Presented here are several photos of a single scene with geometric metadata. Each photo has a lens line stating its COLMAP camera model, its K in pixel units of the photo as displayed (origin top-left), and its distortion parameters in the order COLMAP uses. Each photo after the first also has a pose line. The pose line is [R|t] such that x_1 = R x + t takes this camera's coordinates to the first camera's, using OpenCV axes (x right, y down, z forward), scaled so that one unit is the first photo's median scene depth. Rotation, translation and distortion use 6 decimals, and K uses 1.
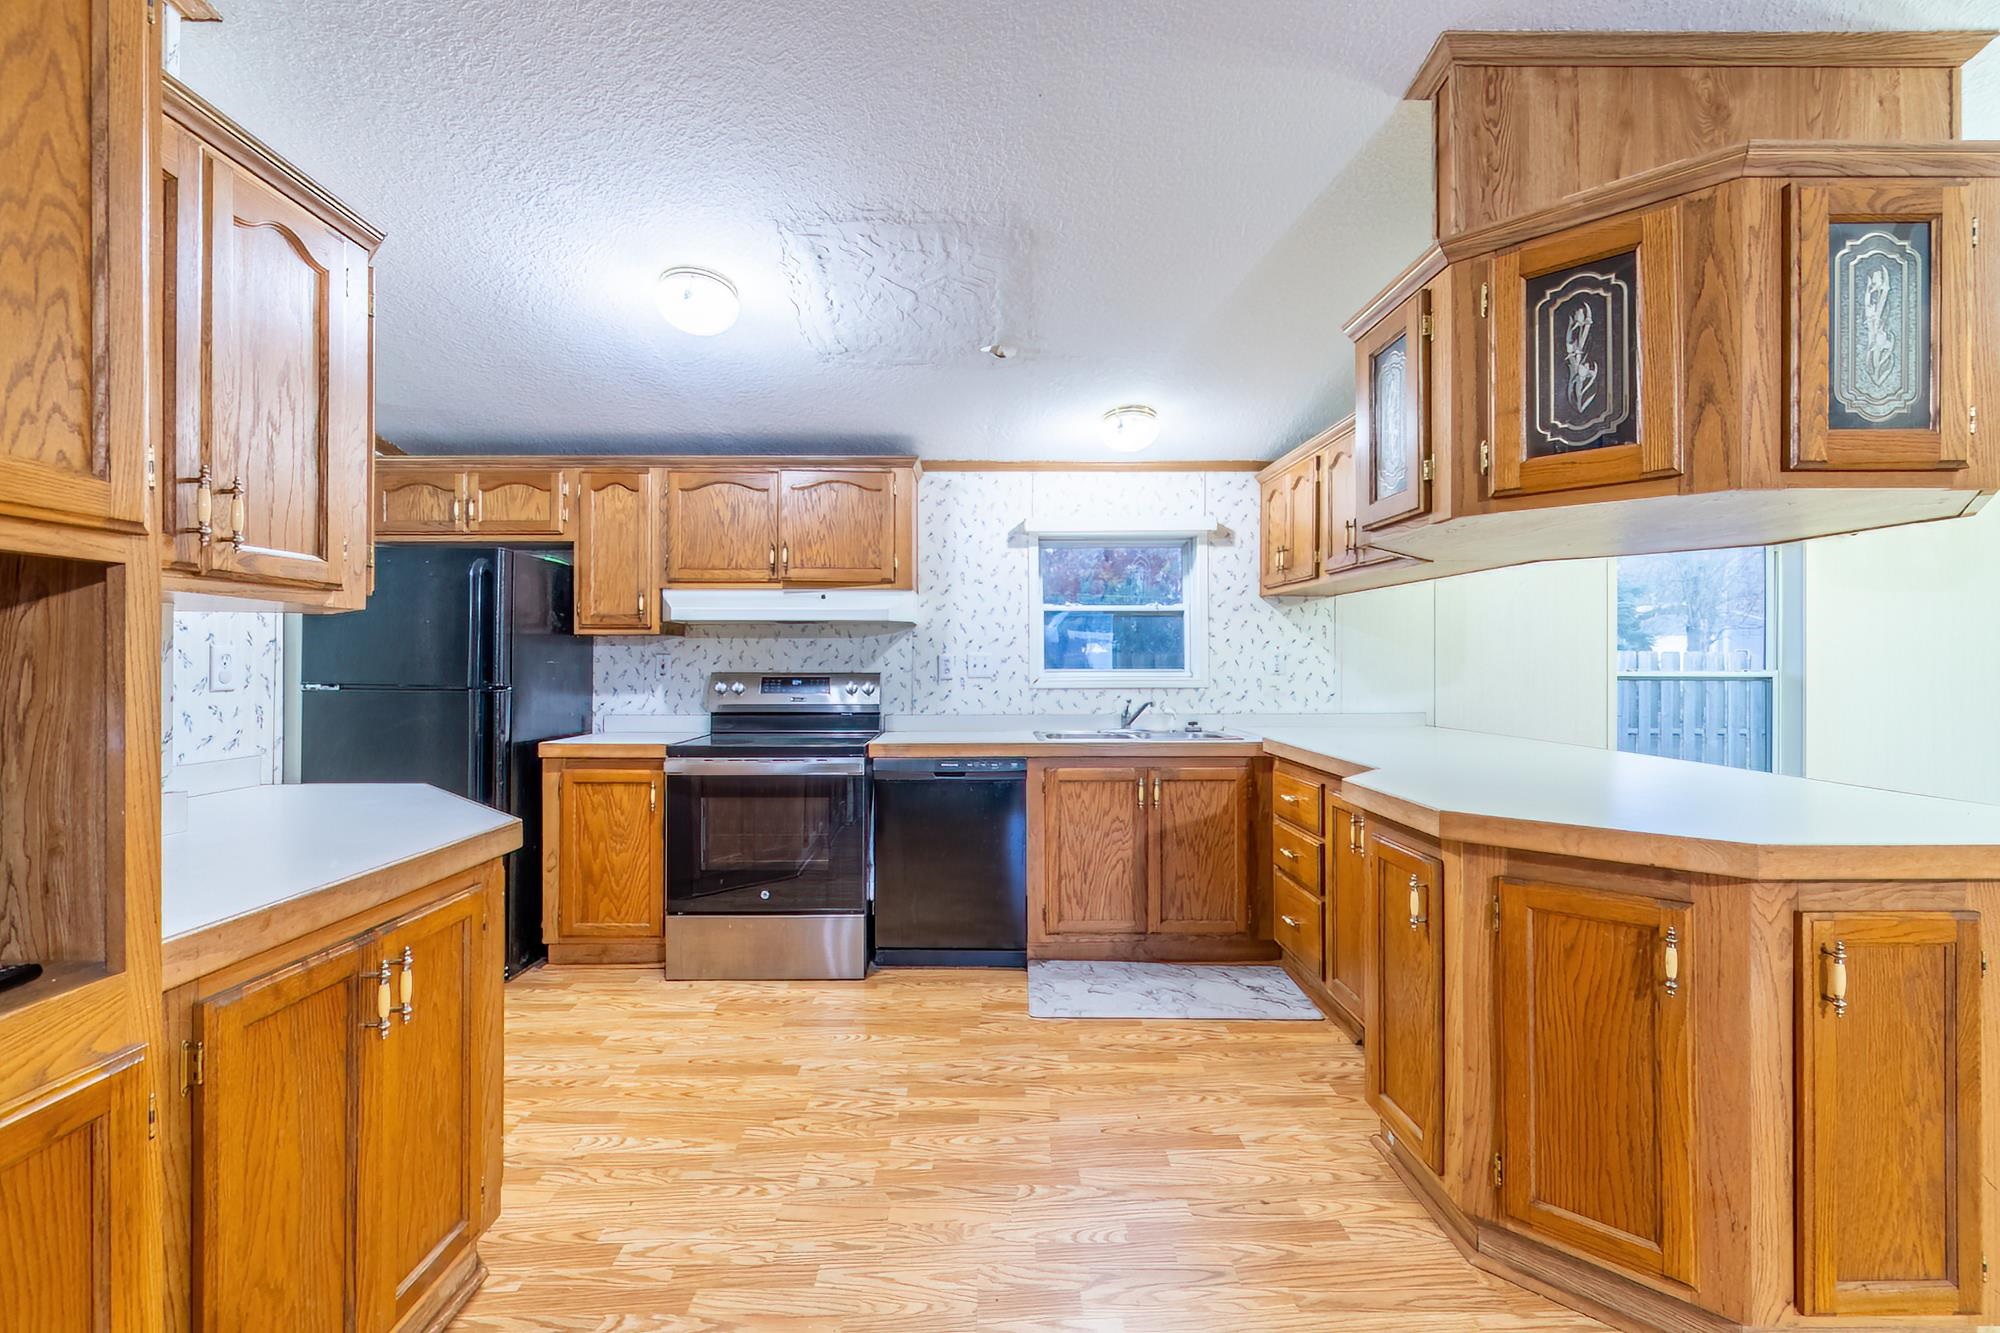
lens RADIAL K [[877.6, 0, 994.2], [0, 877.6, 662.5], [0, 0, 1]] dist [-0.004218, 0.001269]
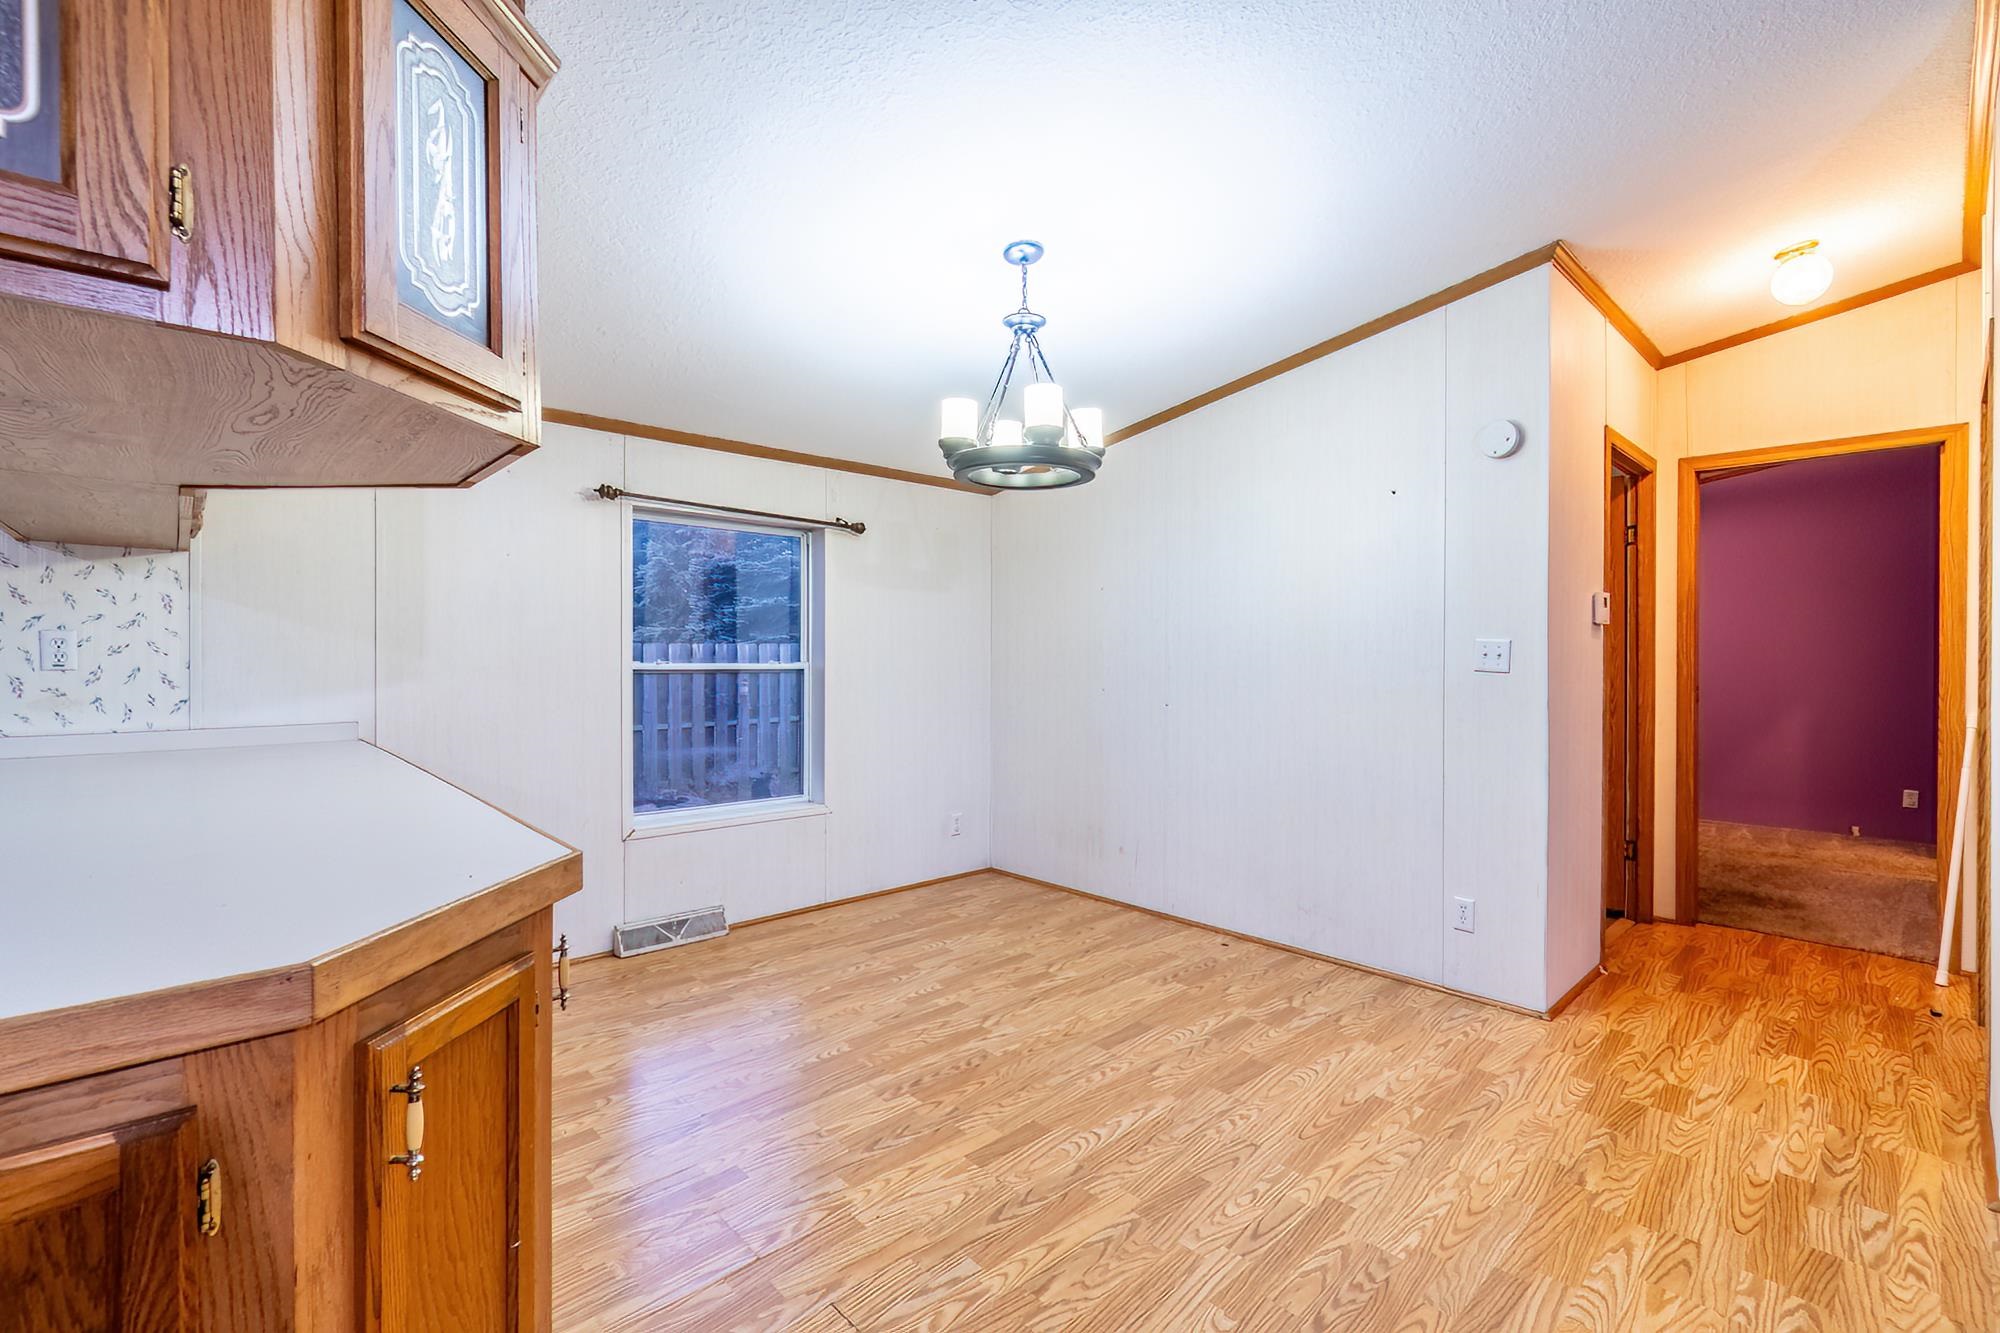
lens RADIAL K [[877.6, 0, 1020.1], [0, 877.6, 665.3], [0, 0, 1]] dist [-0.004218, 0.001269]
pose [[0.737033, -0.003380, 0.675849, 0.477526], [-0.004068, 0.999947, 0.009437, 0.001062], [-0.675845, -0.009705, 0.736980, 0.107123]]
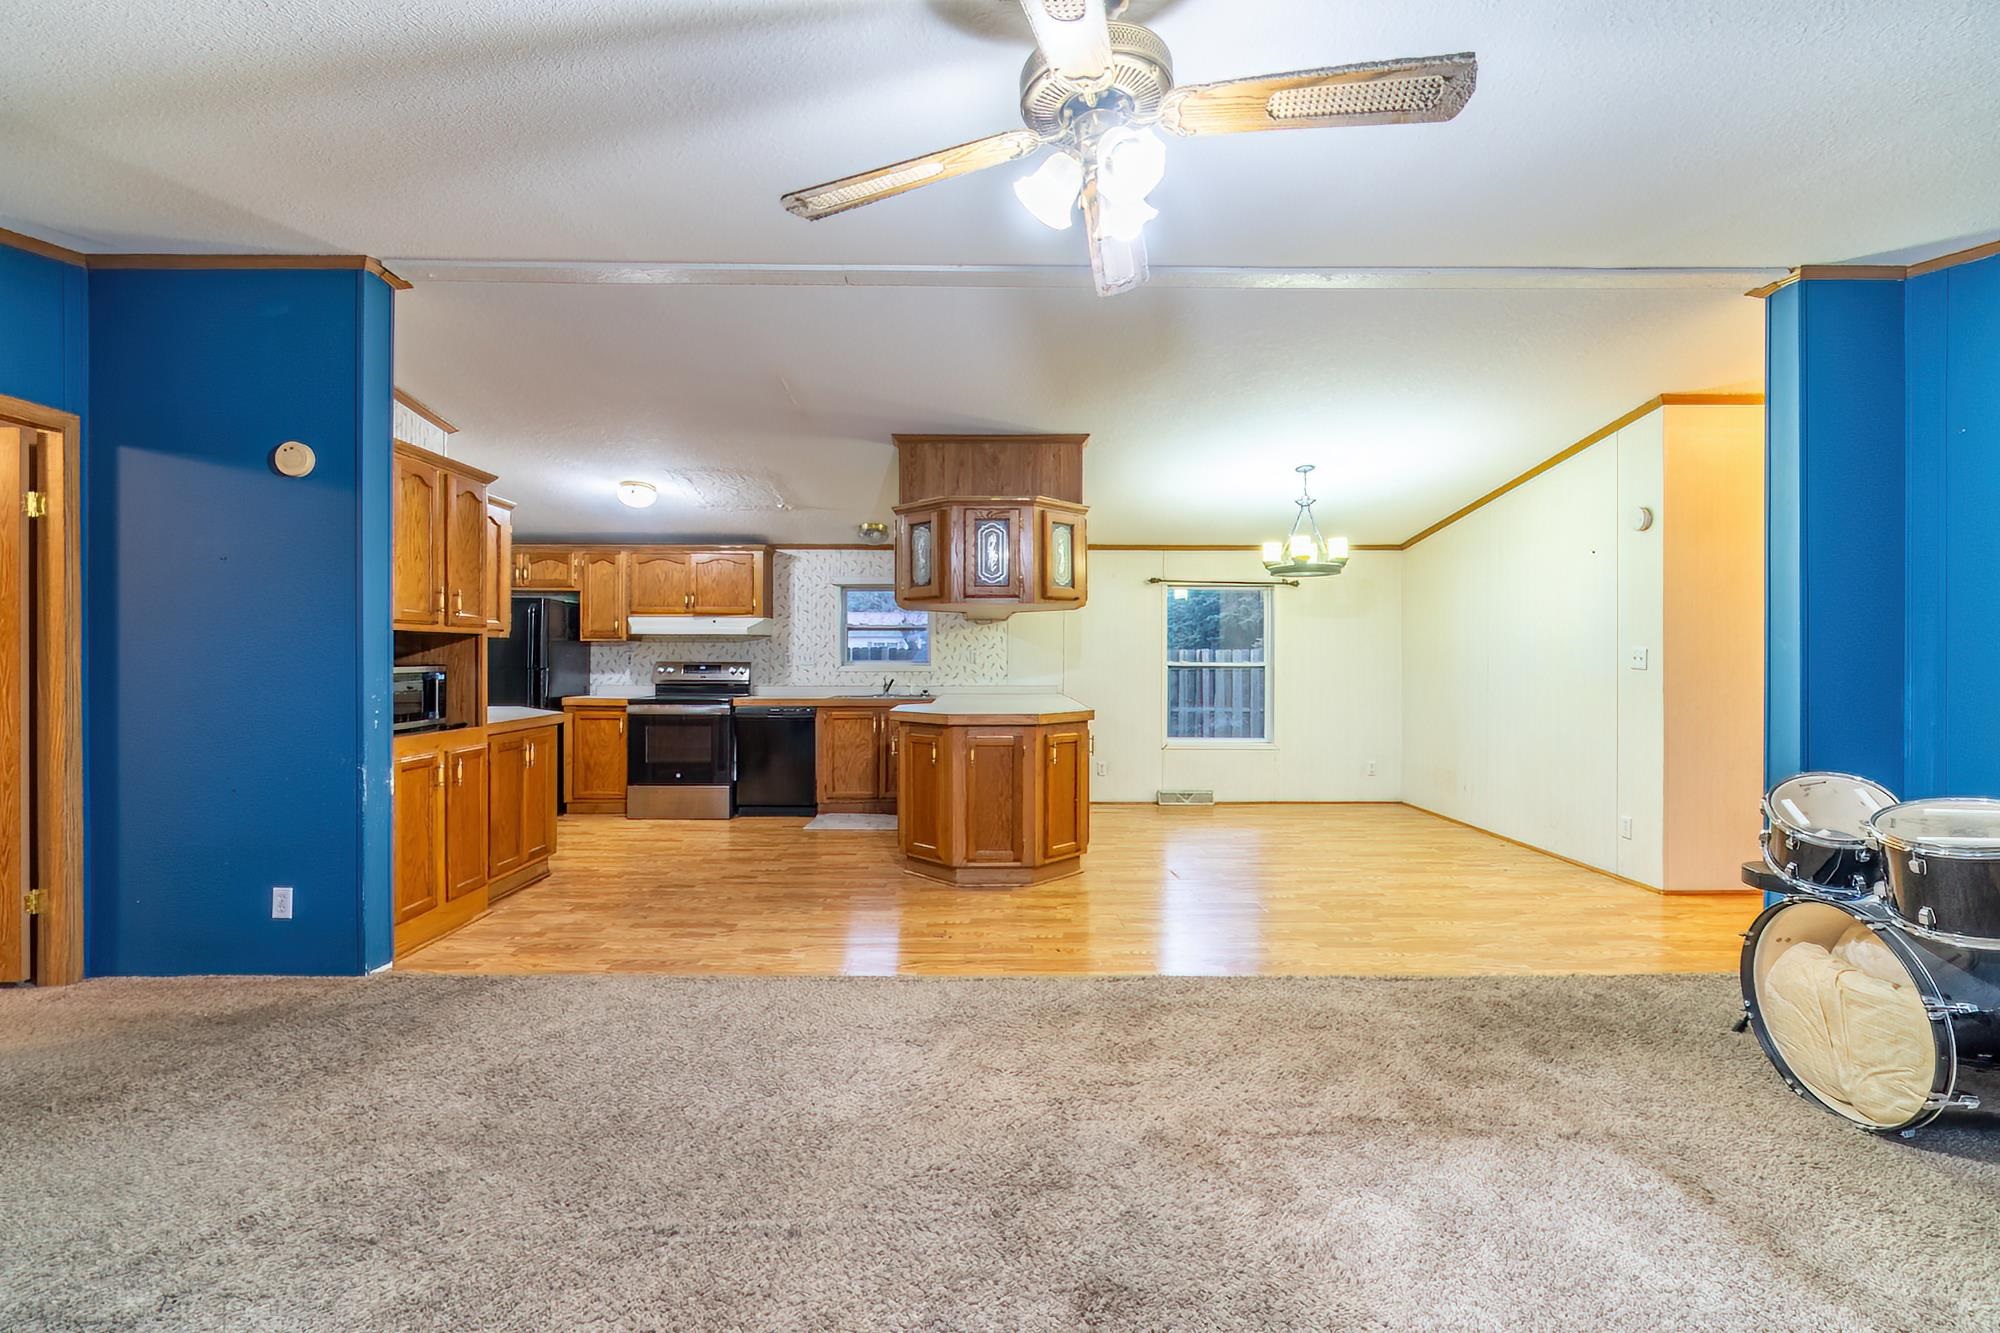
lens RADIAL K [[877.6, 0, 996.3], [0, 877.6, 659.8], [0, 0, 1]] dist [-0.004218, 0.001269]
pose [[0.999993, 0.003178, 0.002158, 0.427264], [-0.003185, 0.999988, 0.003625, -0.001622], [-0.002146, -0.003632, 0.999991, -0.921623]]
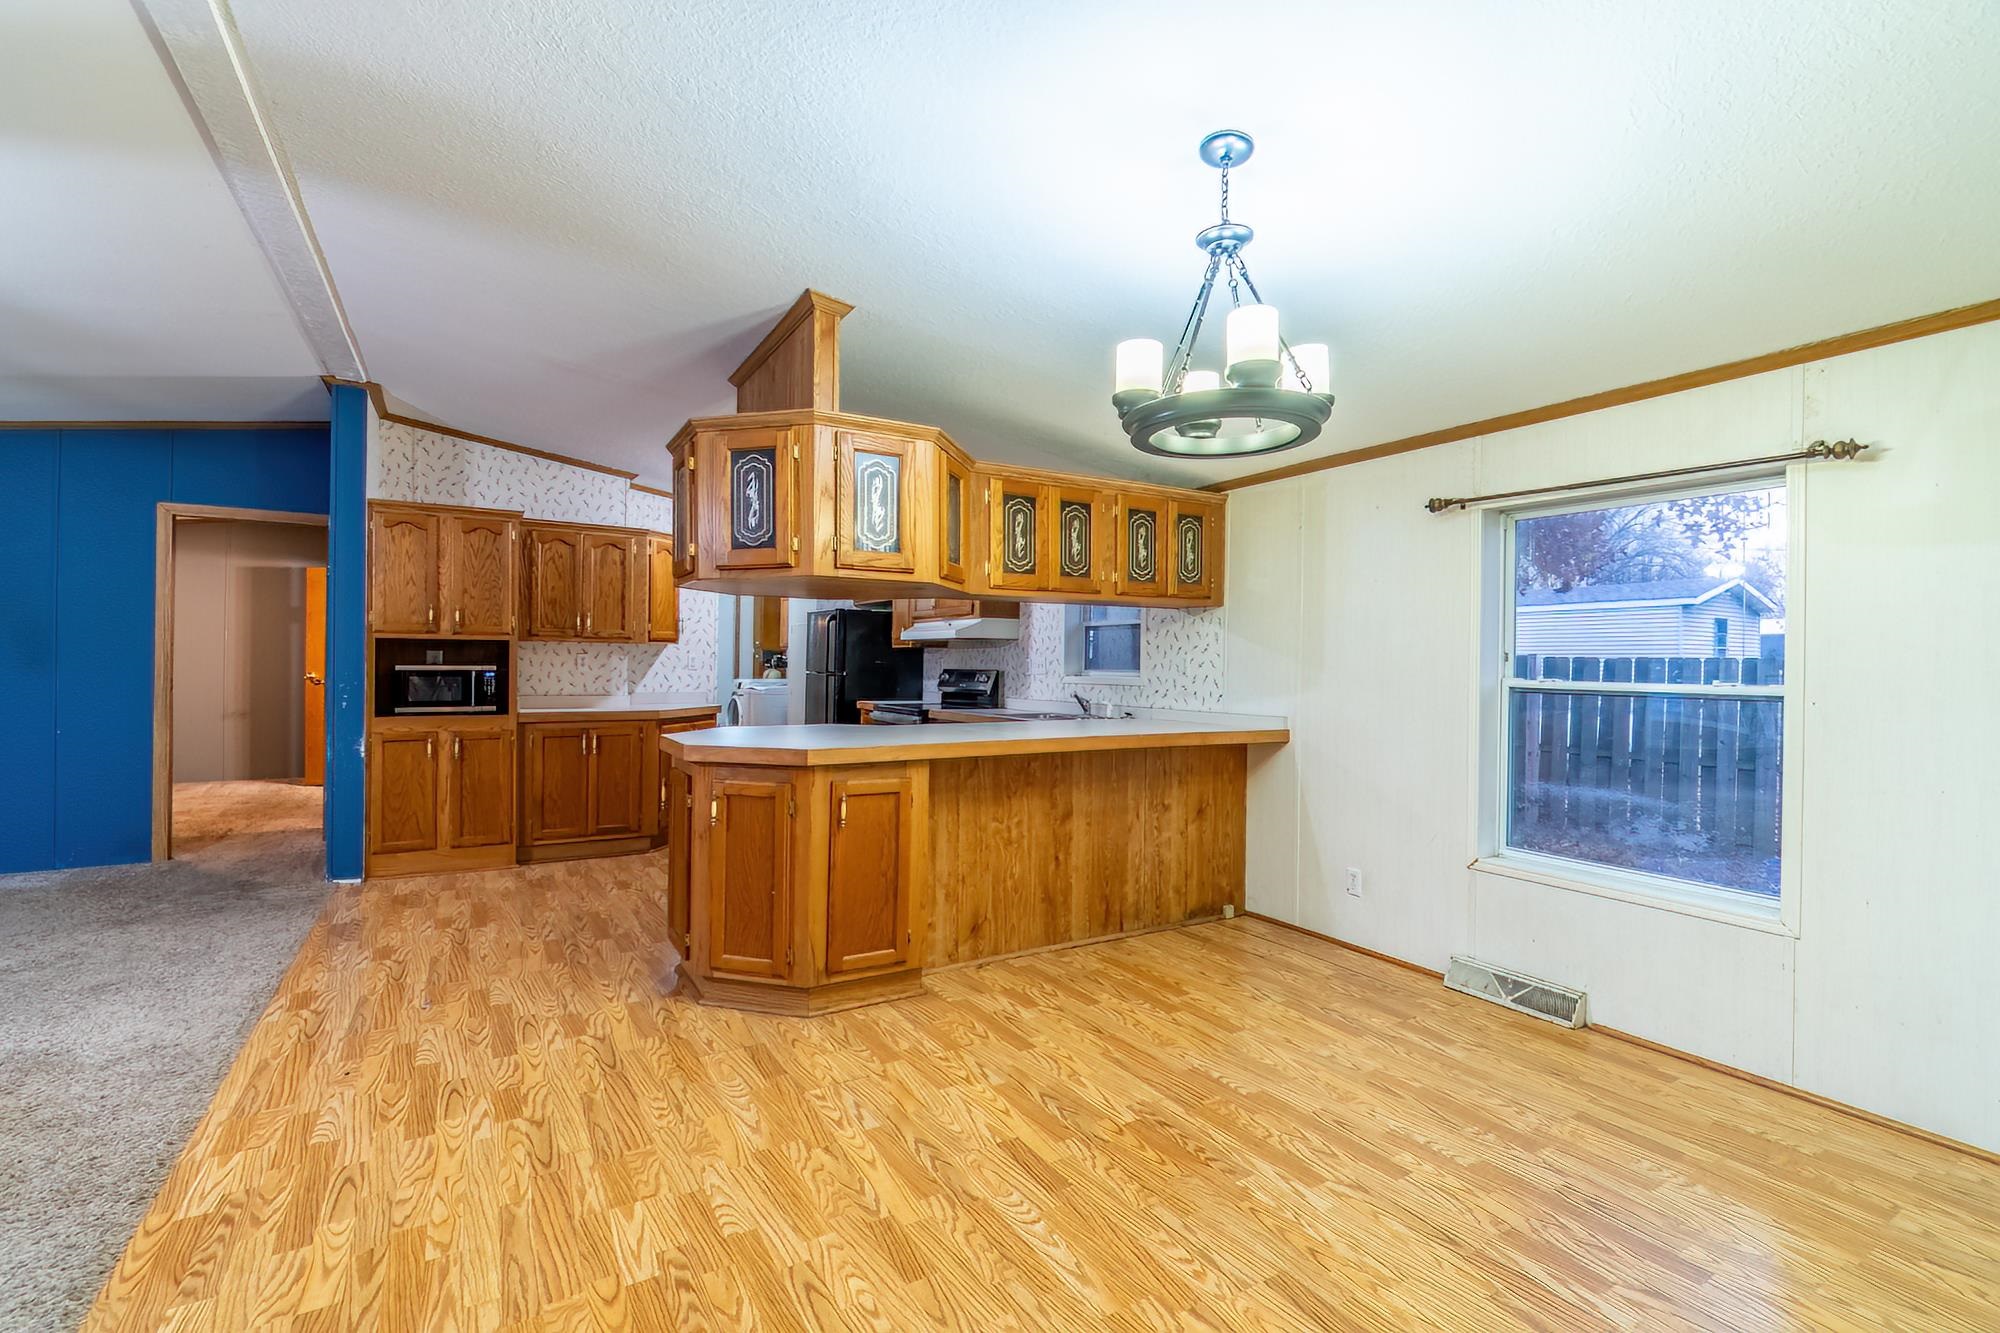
lens RADIAL K [[877.6, 0, 983.5], [0, 877.6, 659.9], [0, 0, 1]] dist [-0.004218, 0.001269]
pose [[0.490538, 0.000866, -0.871419, 1.413903], [-0.011204, 0.999923, -0.005314, 0.000944], [0.871348, 0.012370, 0.490510, 0.237920]]
